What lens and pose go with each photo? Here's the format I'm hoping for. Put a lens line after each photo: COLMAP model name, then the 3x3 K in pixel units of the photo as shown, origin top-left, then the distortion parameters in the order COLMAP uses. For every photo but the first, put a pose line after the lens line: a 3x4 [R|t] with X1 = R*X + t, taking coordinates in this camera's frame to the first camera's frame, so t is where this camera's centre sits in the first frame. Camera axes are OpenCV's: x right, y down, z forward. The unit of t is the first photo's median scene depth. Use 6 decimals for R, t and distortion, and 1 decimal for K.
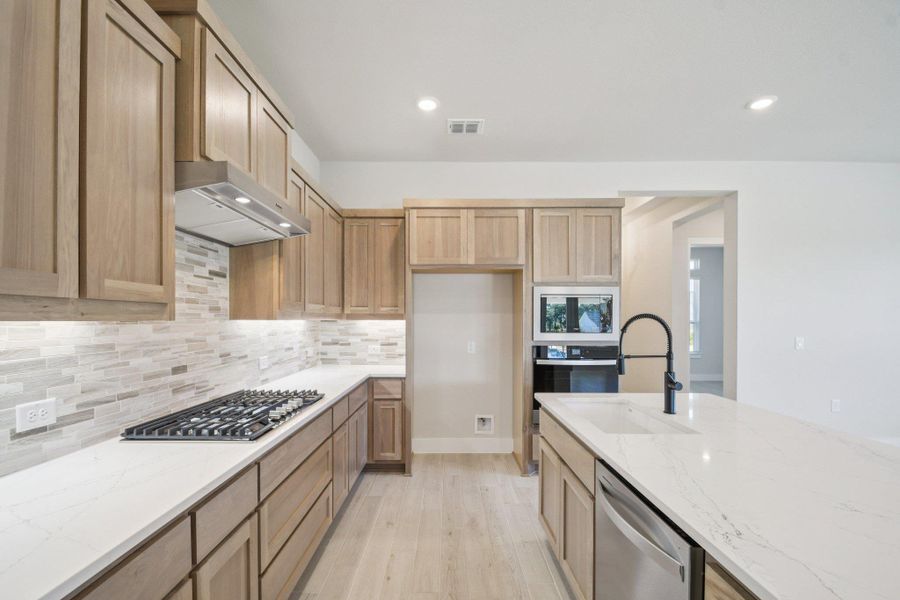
lens RADIAL K [[398.0, 0, 455.2], [0, 398.0, 318.9], [0, 0, 1]] dist [0.003760, -0.000539]
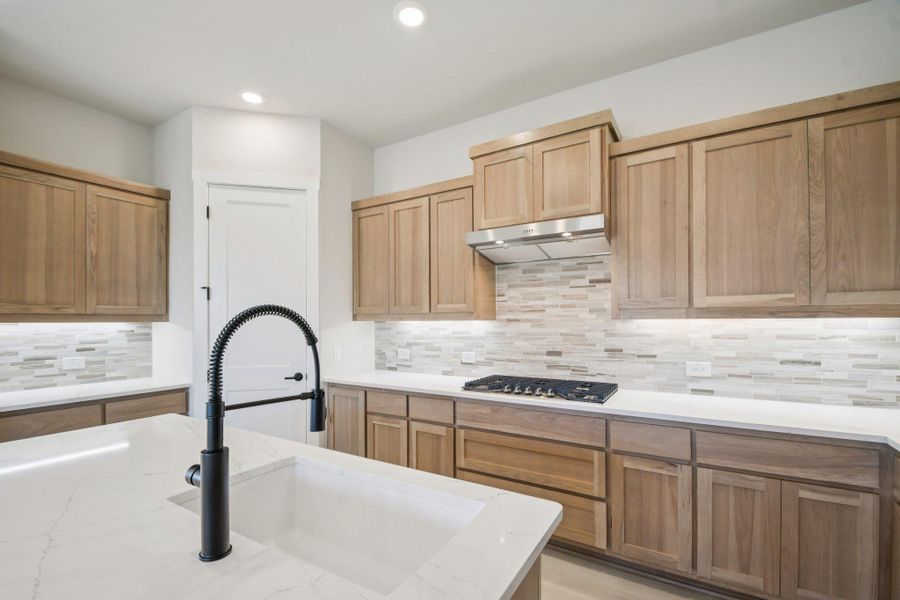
lens RADIAL K [[398.0, 0, 443.8], [0, 398.0, 318.4], [0, 0, 1]] dist [0.003760, -0.000539]
pose [[-0.530524, -0.005290, -0.847653, 0.790757], [0.006664, 0.999924, -0.010412, 0.010287], [0.847644, -0.011172, -0.530448, 1.465793]]
